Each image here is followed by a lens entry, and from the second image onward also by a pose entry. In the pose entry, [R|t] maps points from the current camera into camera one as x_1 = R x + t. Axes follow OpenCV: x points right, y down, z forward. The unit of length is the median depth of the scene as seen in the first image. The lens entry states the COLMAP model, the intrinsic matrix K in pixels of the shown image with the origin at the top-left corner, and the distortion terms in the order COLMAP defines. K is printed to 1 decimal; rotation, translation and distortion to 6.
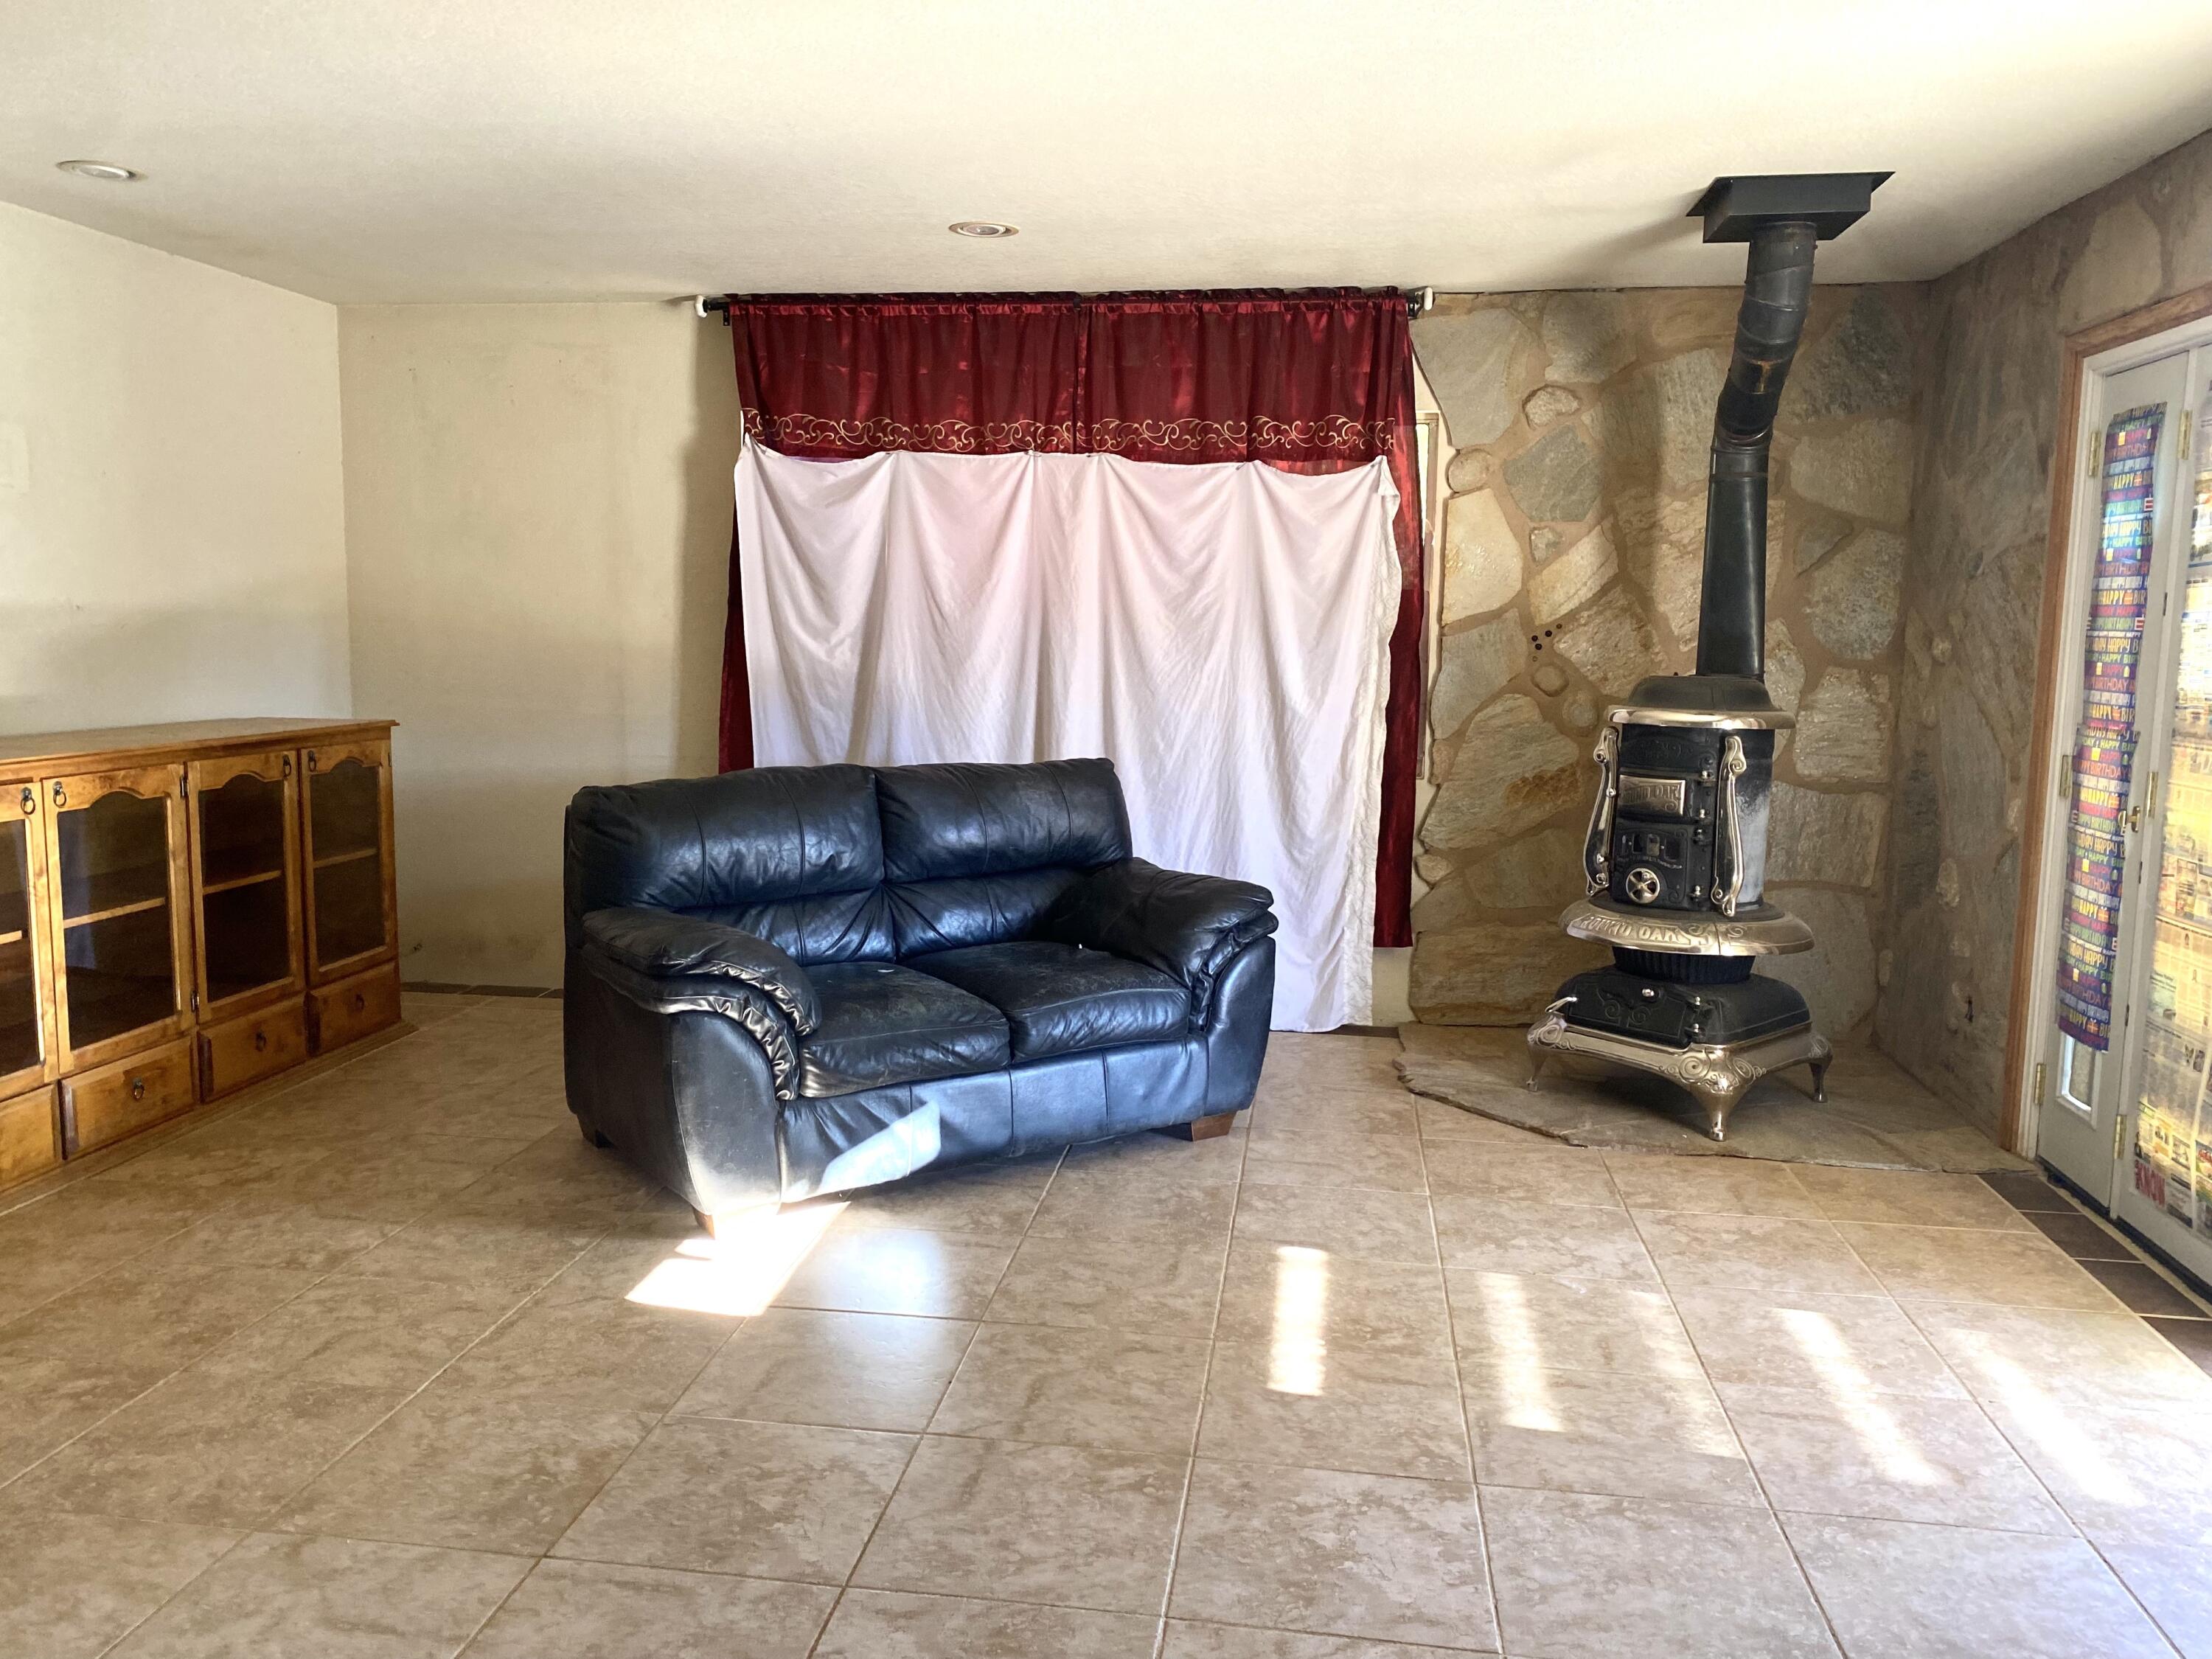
lens RADIAL K [[1674.3, 0, 1102.5], [0, 1674.3, 865.6], [0, 0, 1]] dist [0.030739, -0.036276]
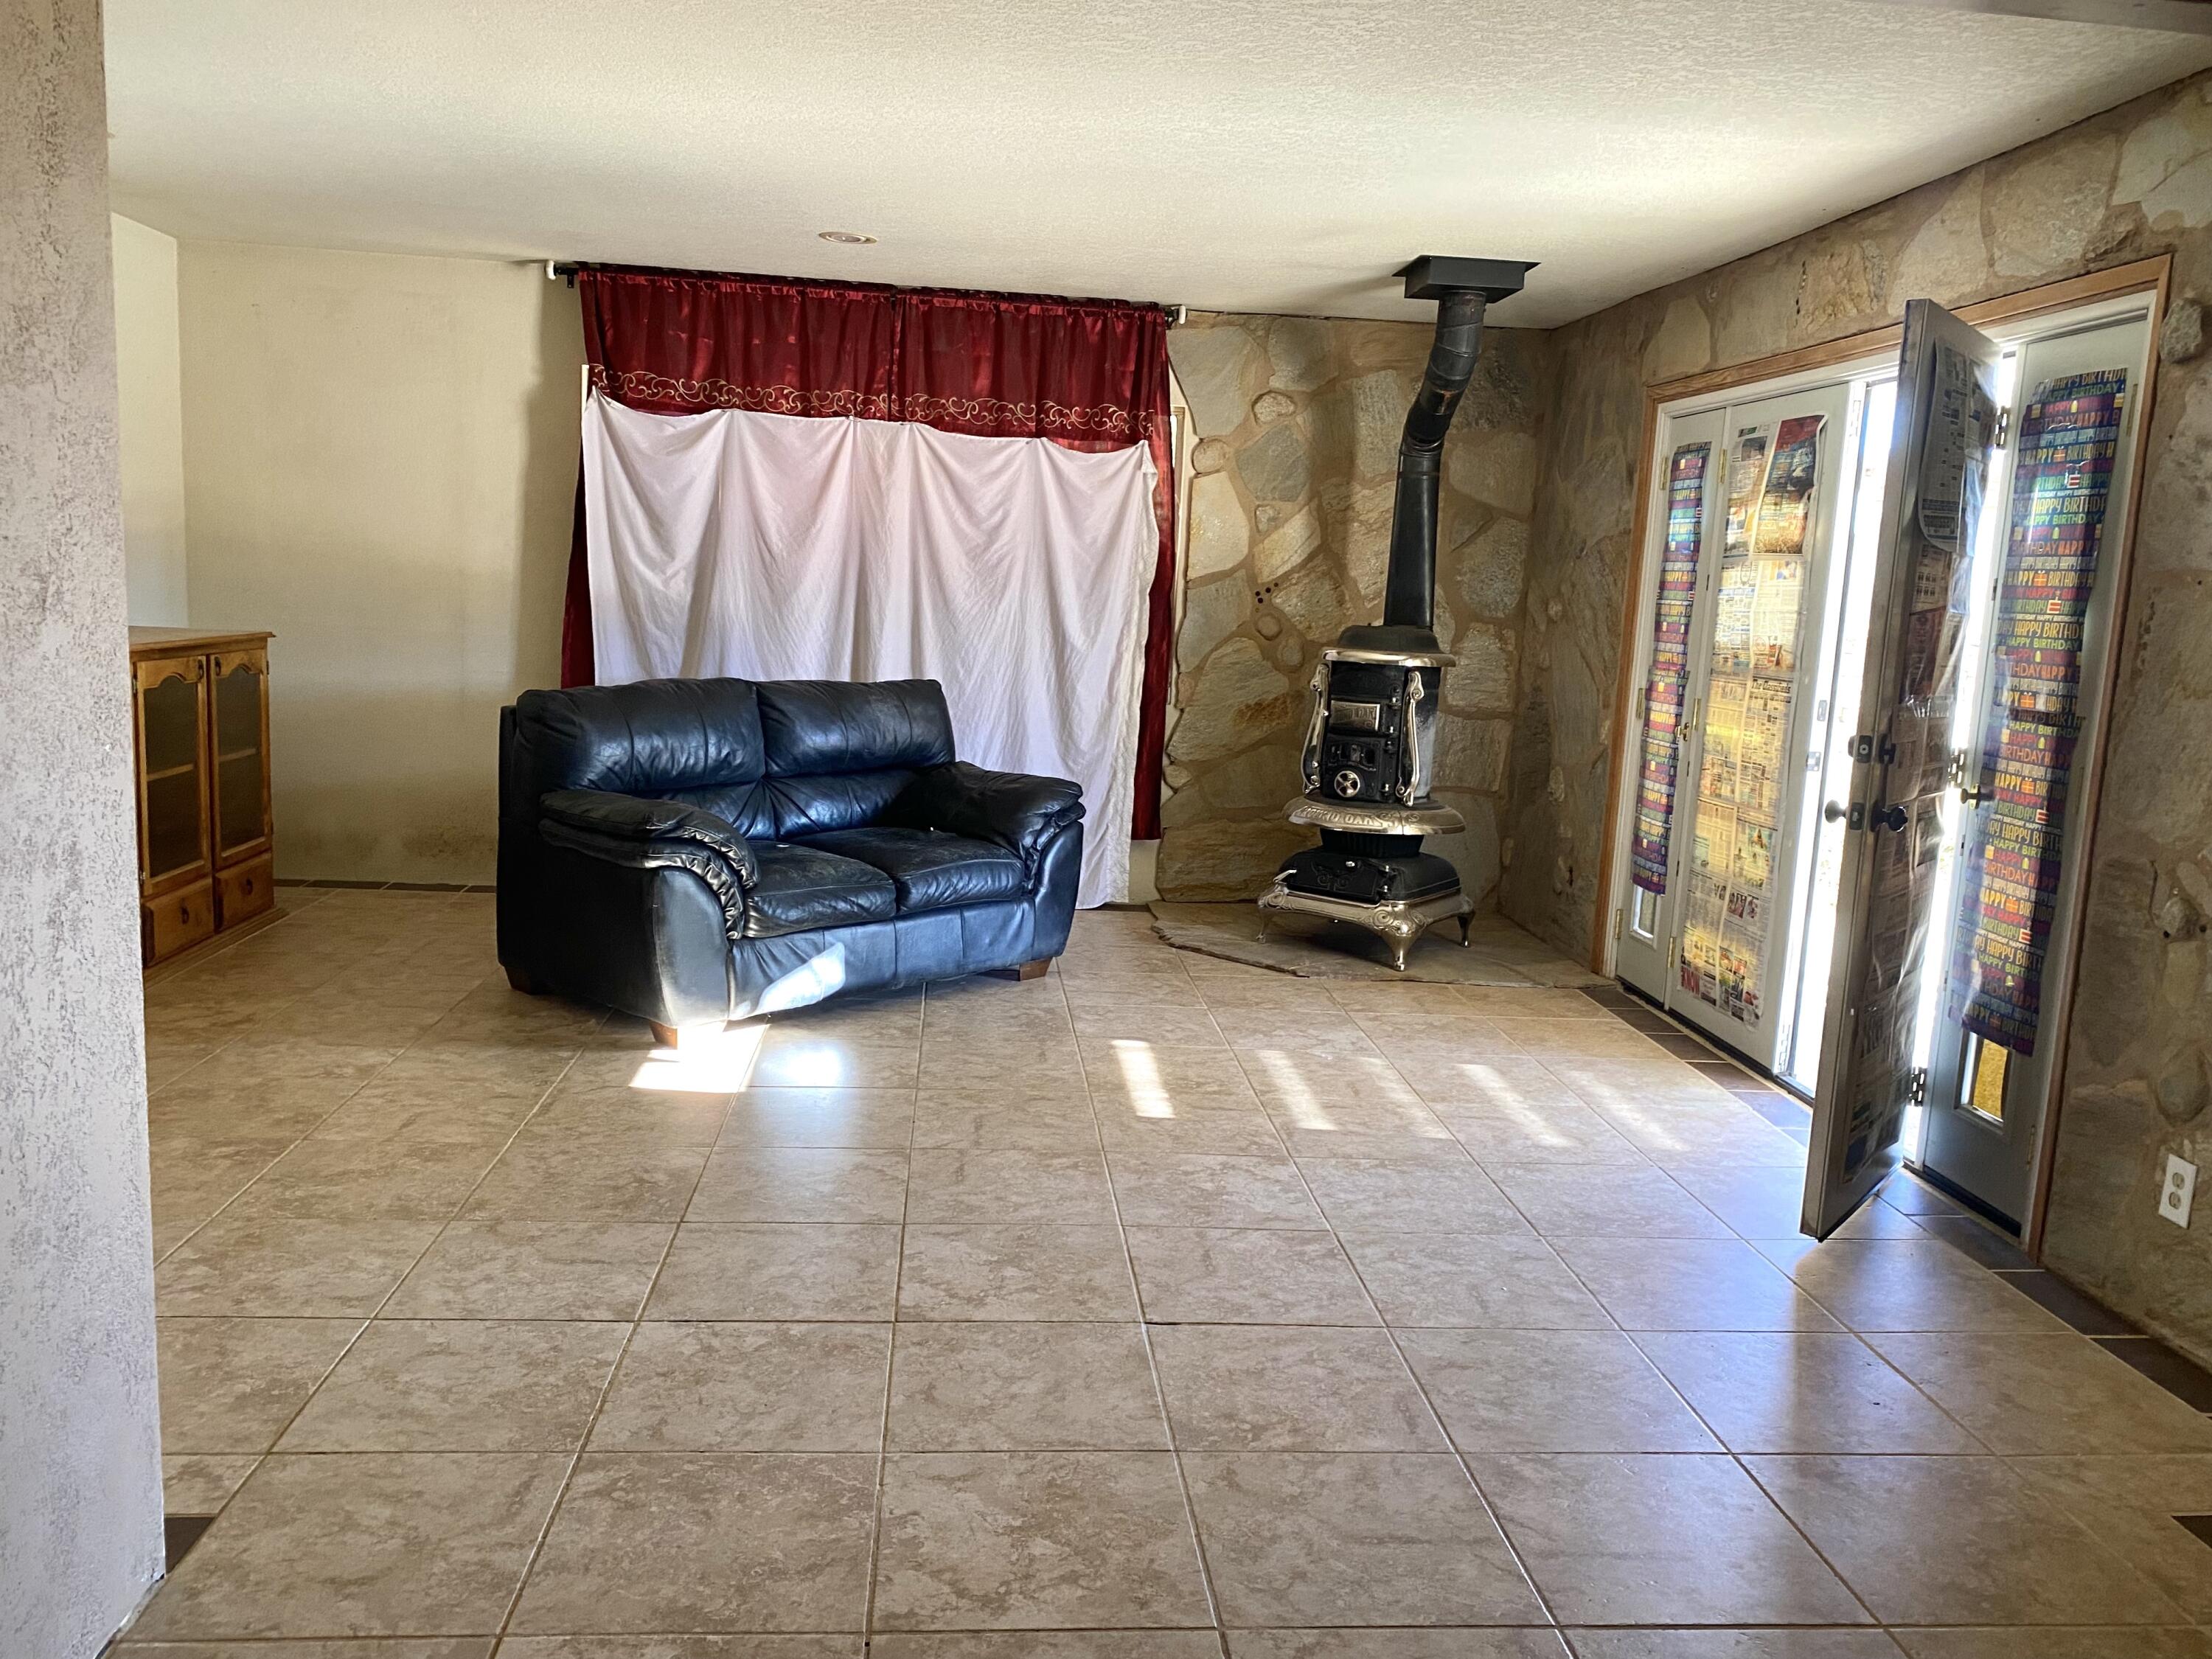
lens RADIAL K [[1684.3, 0, 1102.8], [0, 1684.3, 891.4], [0, 0, 1]] dist [0.169809, -0.472455]
pose [[0.972459, -0.007292, 0.232959, -0.179623], [-0.002987, 0.999039, 0.043736, 0.038788], [-0.233054, -0.043227, 0.971503, -0.260051]]
